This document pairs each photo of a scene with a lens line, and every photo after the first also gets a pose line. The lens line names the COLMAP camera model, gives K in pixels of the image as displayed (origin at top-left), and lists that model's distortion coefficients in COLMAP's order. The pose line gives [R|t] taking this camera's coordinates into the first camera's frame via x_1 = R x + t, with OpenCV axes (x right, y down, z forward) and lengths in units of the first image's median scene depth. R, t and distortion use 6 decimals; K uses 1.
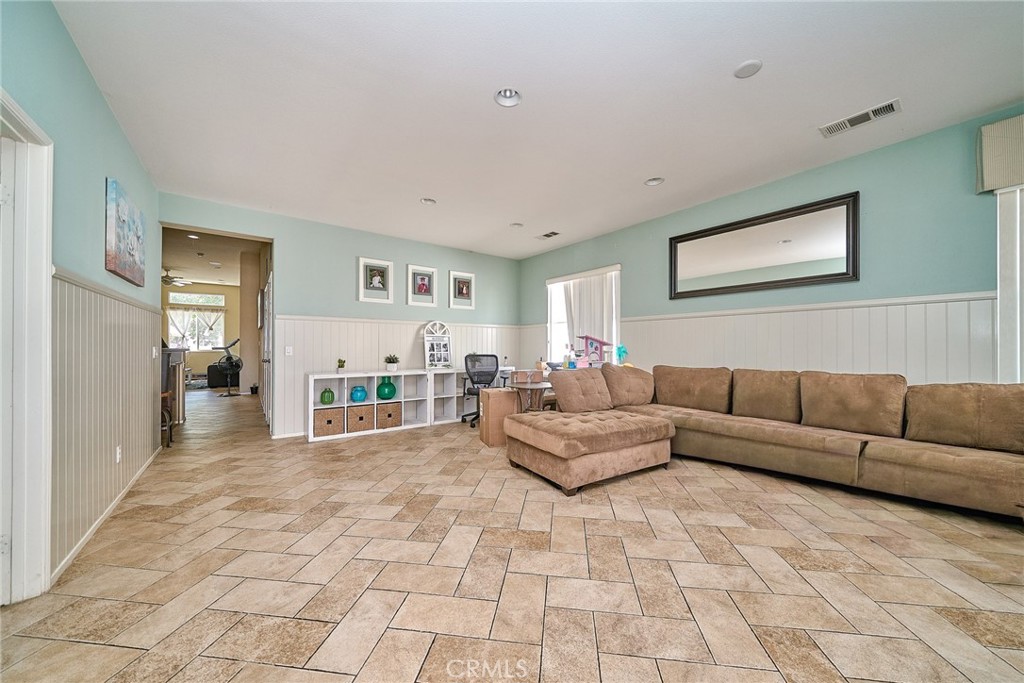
lens RADIAL K [[353.5, 0, 511.4], [0, 353.5, 341.8], [0, 0, 1]] dist [0.010289, 0.000024]
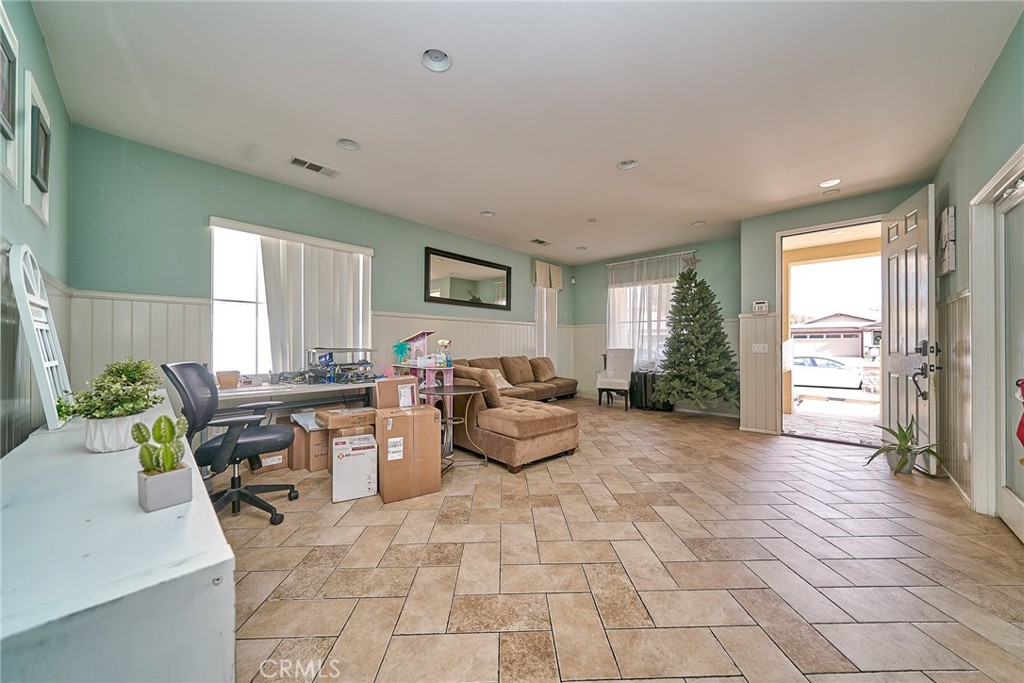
lens RADIAL K [[363.7, 0, 514.5], [0, 363.7, 341.8], [0, 0, 1]] dist [-0.002065, -0.000060]
pose [[-0.183054, 0.010739, 0.983044, -0.769841], [-0.004660, 0.999920, -0.011791, 0.020903], [-0.983092, -0.006739, -0.182989, 0.987308]]
